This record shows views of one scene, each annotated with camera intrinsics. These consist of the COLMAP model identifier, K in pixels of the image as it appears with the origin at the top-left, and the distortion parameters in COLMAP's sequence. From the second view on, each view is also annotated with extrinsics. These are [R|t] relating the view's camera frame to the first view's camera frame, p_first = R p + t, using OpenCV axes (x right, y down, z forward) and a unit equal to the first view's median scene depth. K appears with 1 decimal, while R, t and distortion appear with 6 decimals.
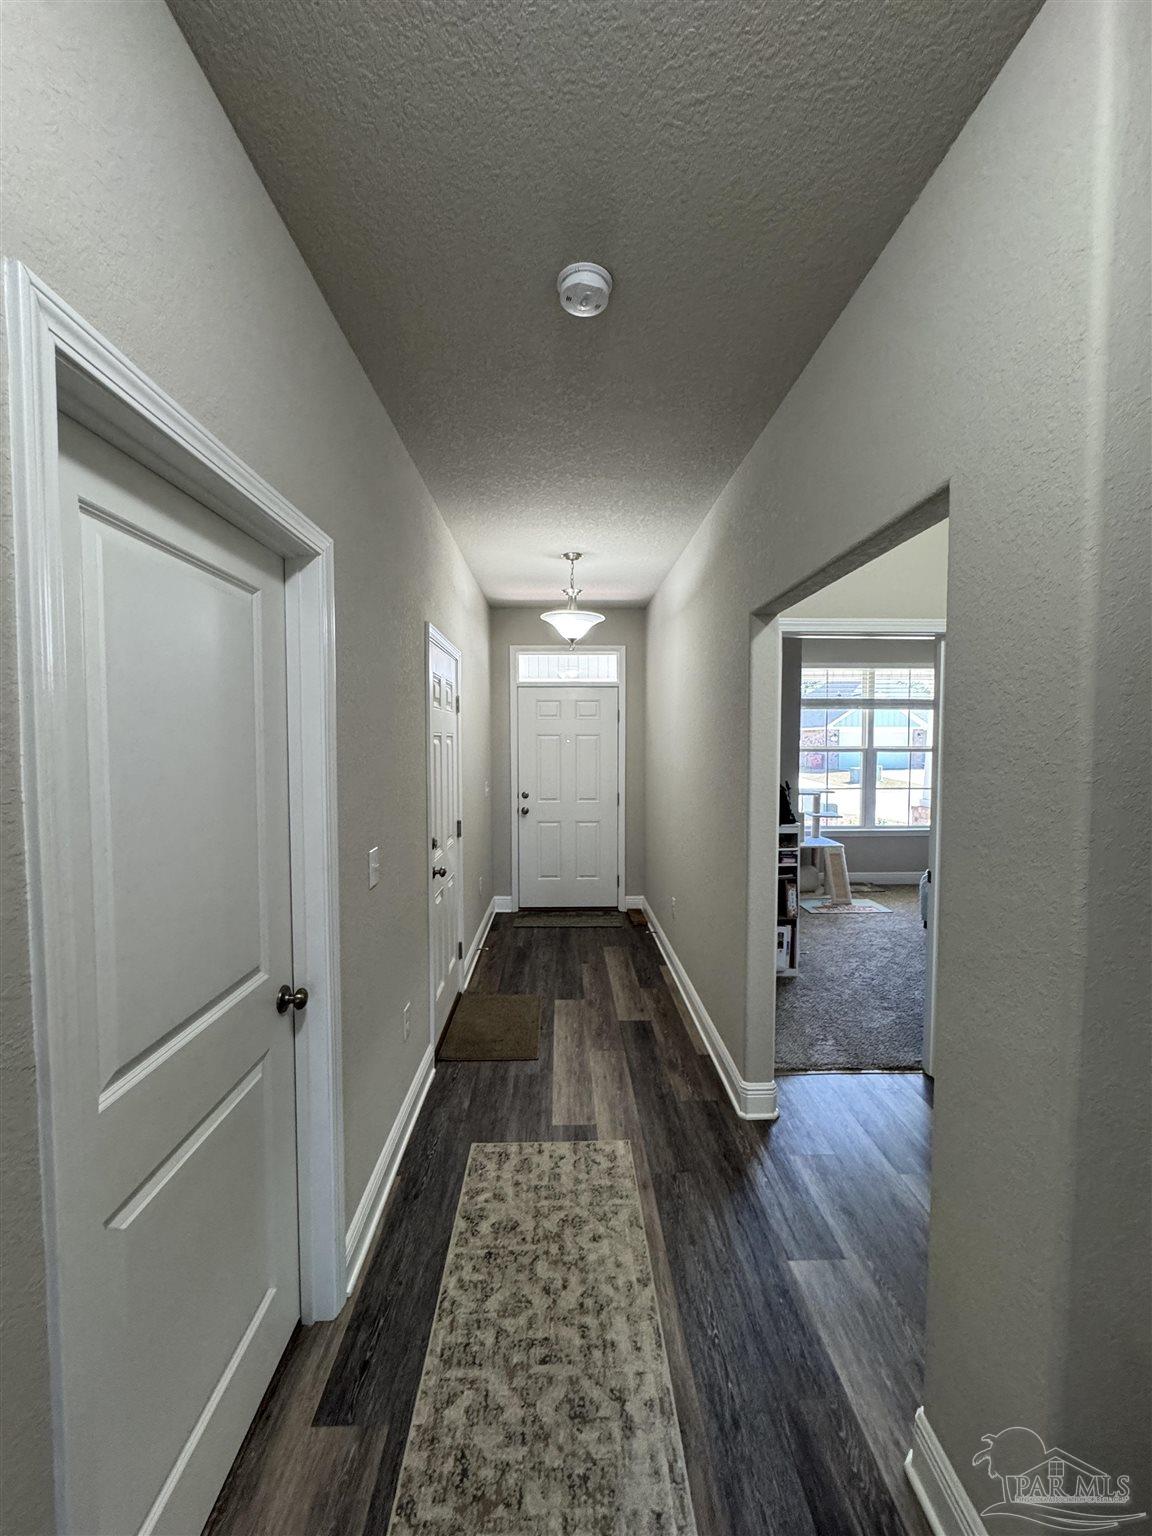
lens RADIAL K [[613.2, 0, 576.0], [0, 613.2, 770.2], [0, 0, 1]] dist [-0.003056, 0.000330]
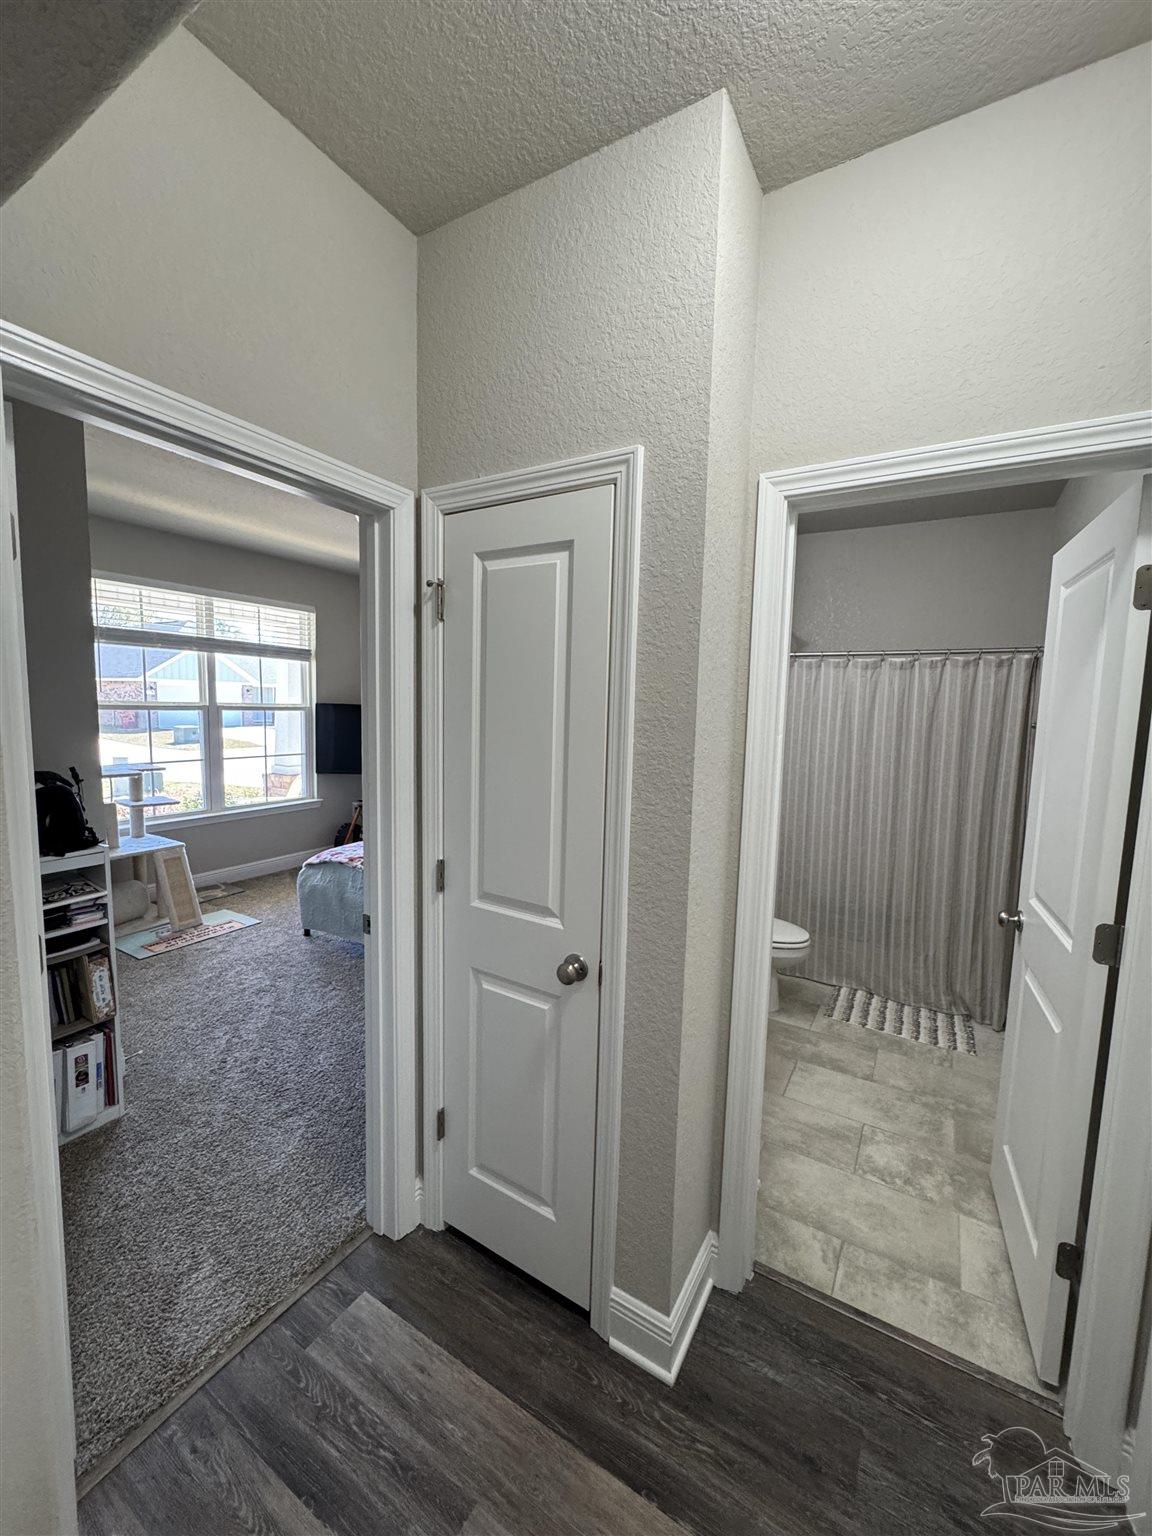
lens RADIAL K [[613.2, 0, 576.9], [0, 613.2, 771.5], [0, 0, 1]] dist [-0.003056, 0.000330]
pose [[0.536267, -0.075466, 0.840668, 0.095112], [0.014052, 0.996655, 0.080505, -0.010347], [-0.843931, -0.031359, 0.535534, 0.250034]]
